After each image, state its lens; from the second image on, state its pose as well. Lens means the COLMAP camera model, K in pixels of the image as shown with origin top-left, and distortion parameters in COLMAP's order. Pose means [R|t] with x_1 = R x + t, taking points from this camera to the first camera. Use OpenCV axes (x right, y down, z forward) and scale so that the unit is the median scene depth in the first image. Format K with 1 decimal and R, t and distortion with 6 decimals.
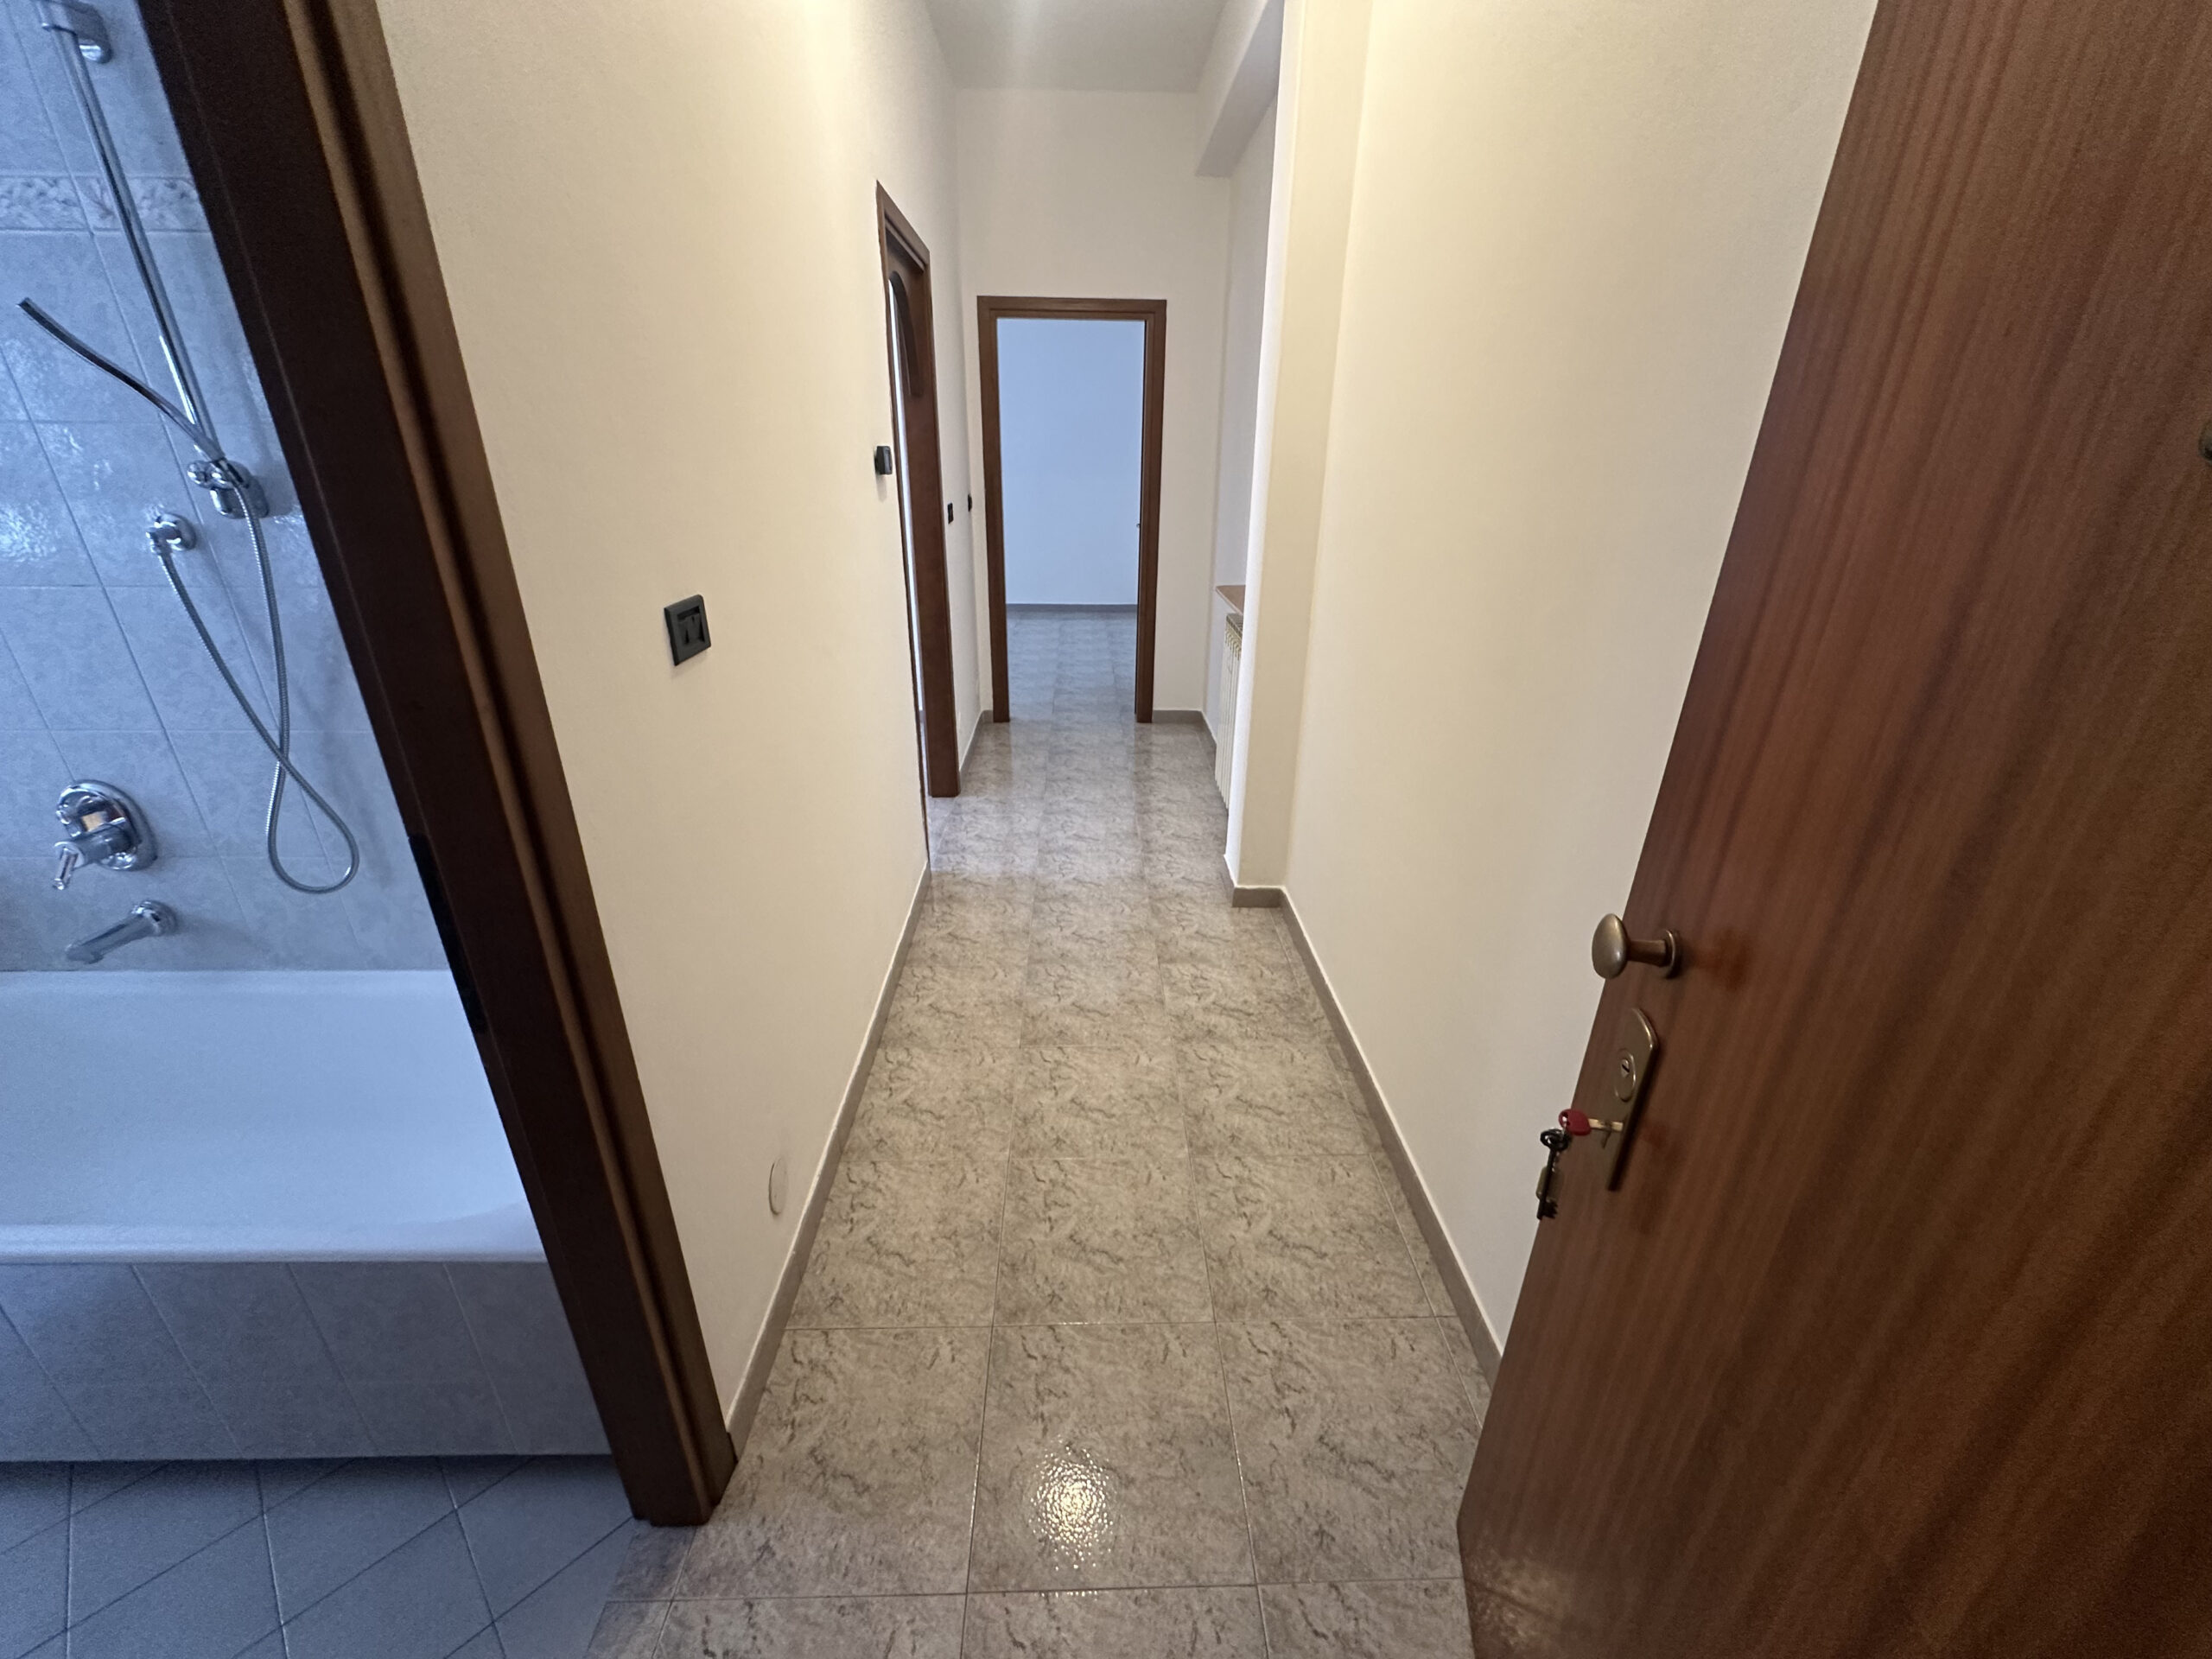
lens RADIAL K [[883.9, 0, 1105.5], [0, 883.9, 827.4], [0, 0, 1]] dist [-0.005153, 0.001239]
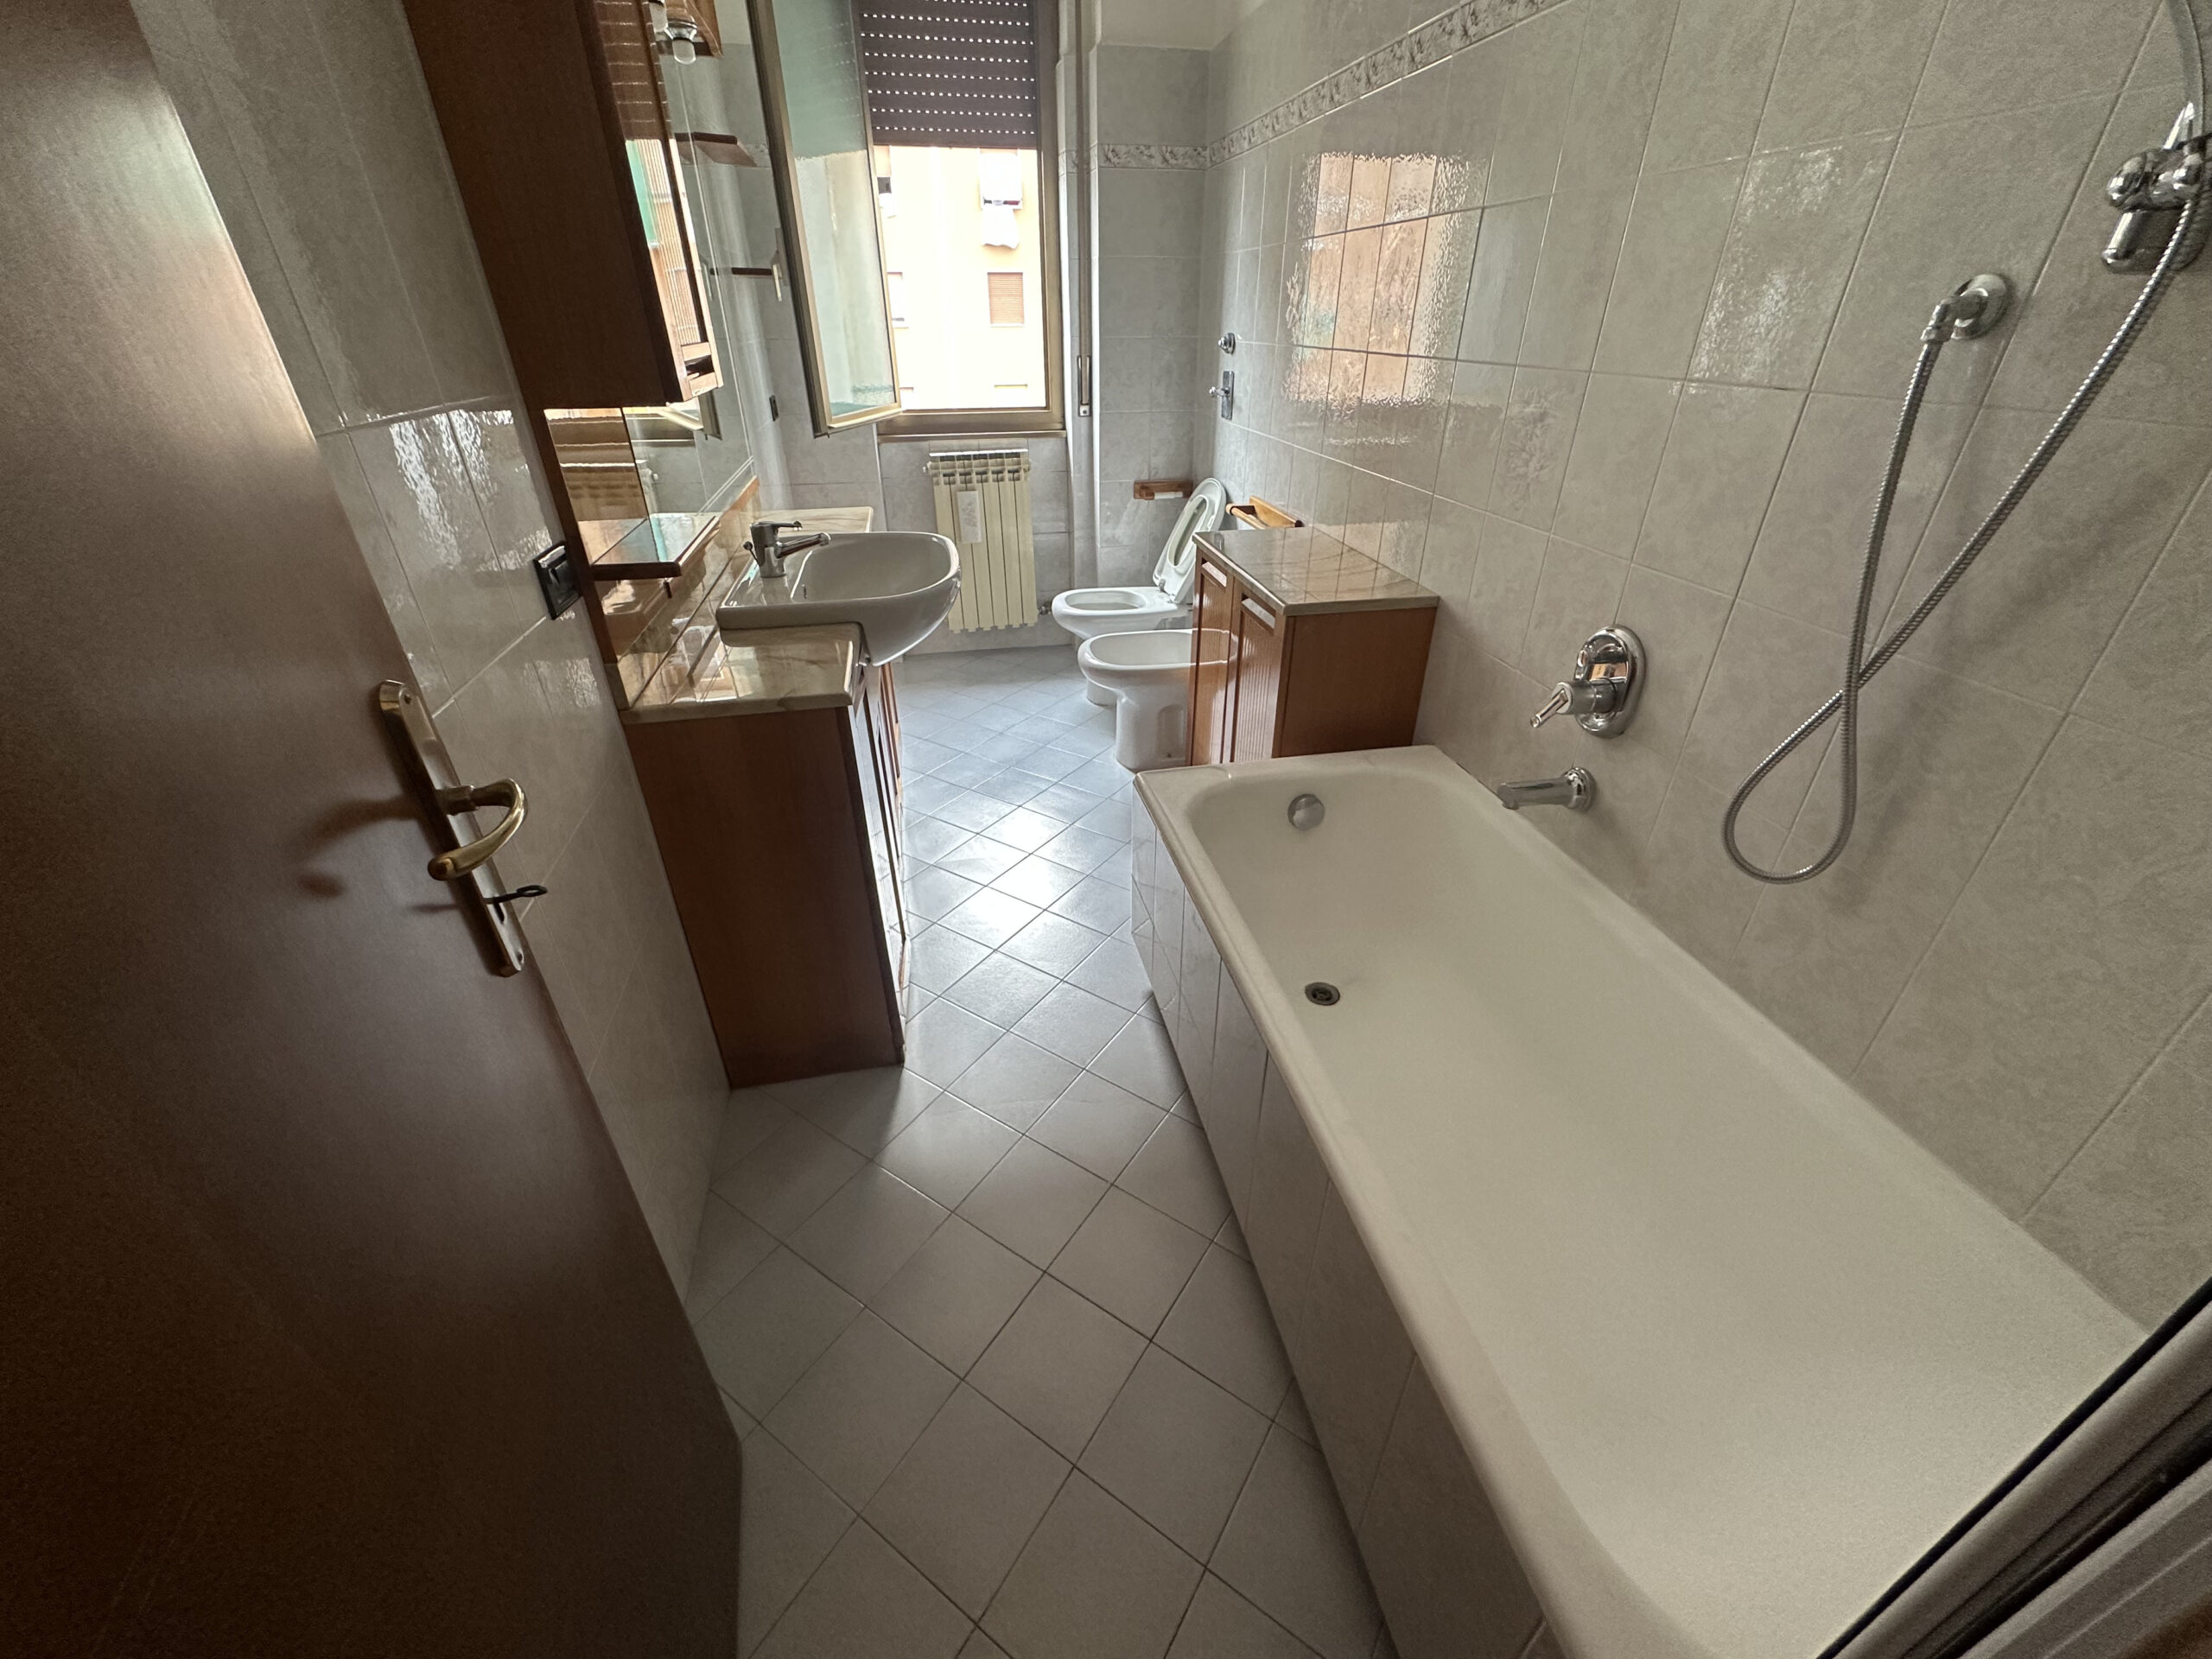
lens RADIAL K [[883.9, 0, 1124.9], [0, 883.9, 841.7], [0, 0, 1]] dist [-0.005153, 0.001239]
pose [[0.203768, 0.494554, -0.844923, -0.220192], [-0.388477, 0.833023, 0.393901, -0.015267], [0.898646, 0.247969, 0.361866, 0.154469]]
